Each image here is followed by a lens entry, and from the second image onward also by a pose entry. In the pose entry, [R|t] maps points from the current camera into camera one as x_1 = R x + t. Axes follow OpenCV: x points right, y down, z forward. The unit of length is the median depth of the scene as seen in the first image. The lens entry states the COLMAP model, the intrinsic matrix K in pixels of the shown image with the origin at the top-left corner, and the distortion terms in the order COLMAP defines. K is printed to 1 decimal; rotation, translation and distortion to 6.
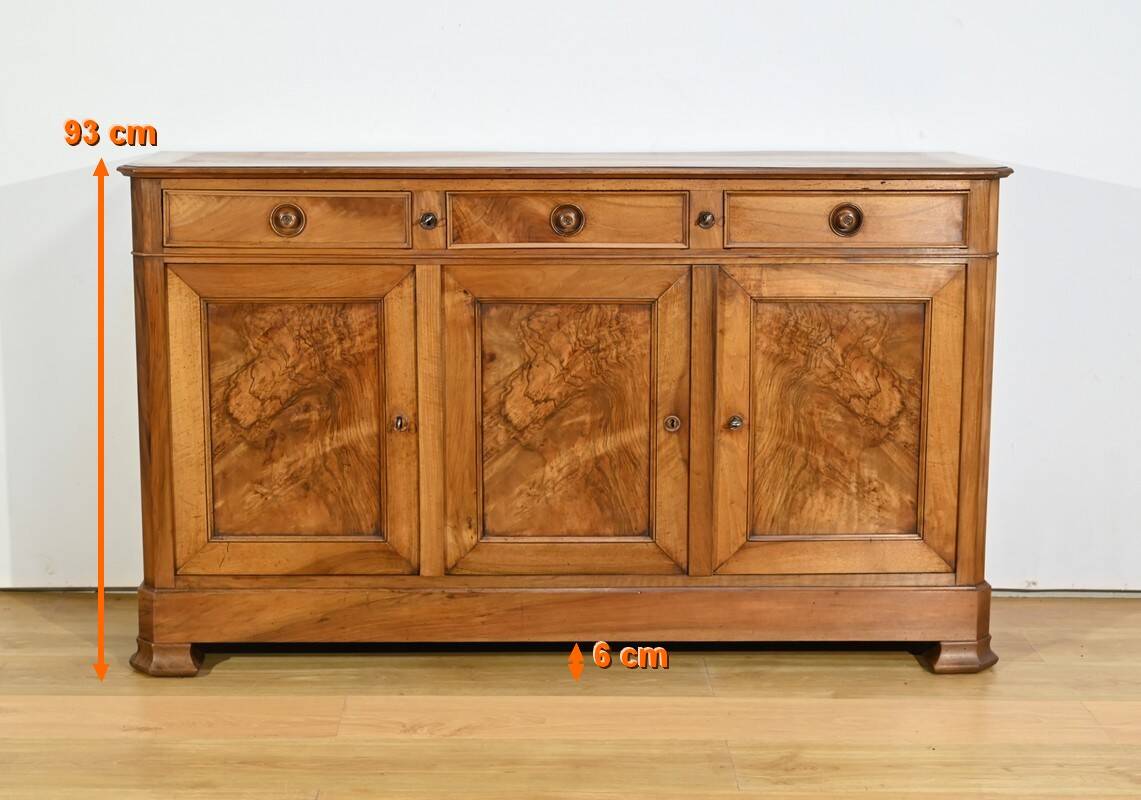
lens RADIAL K [[1709.9, 0, 566.7], [0, 1709.9, 348.9], [0, 0, 1]] dist [0.048899, 0.000000]
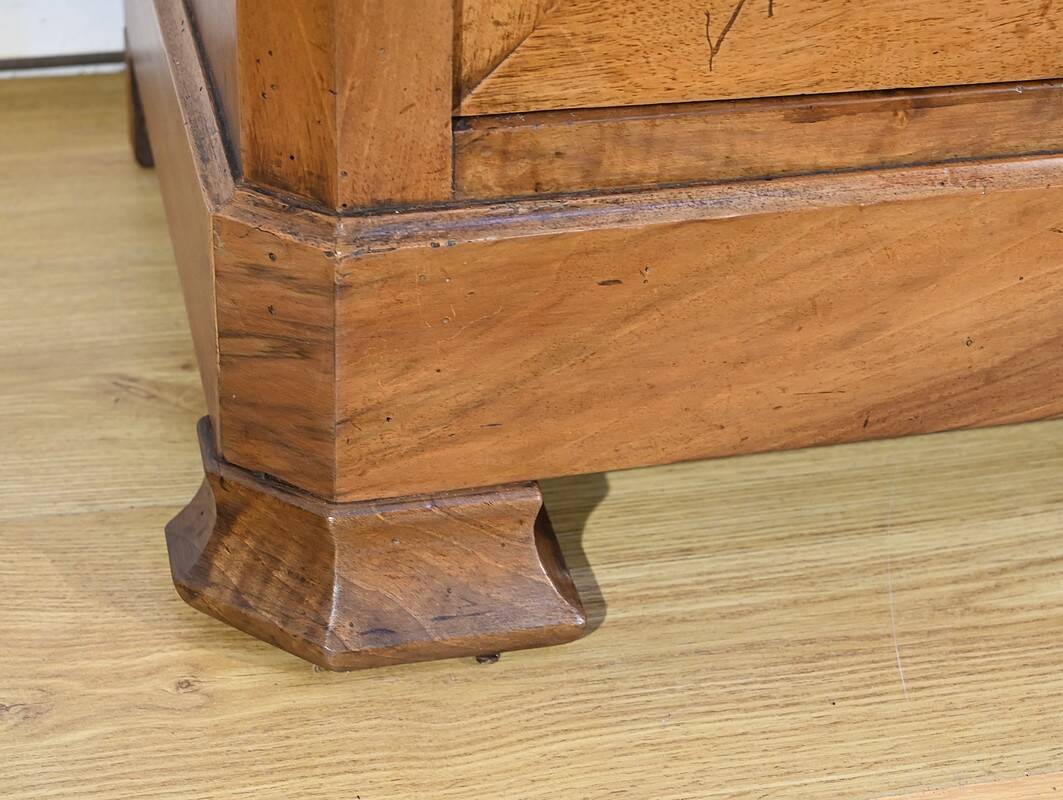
lens RADIAL K [[1989.4, 0, 499.0], [0, 1989.4, 452.5], [0, 0, 1]] dist [0.004166, 0.000000]
pose [[0.974227, -0.104281, 0.200020, -0.269220], [0.009860, 0.905564, 0.424095, 0.081045], [-0.225356, -0.411192, 0.883253, 0.830826]]
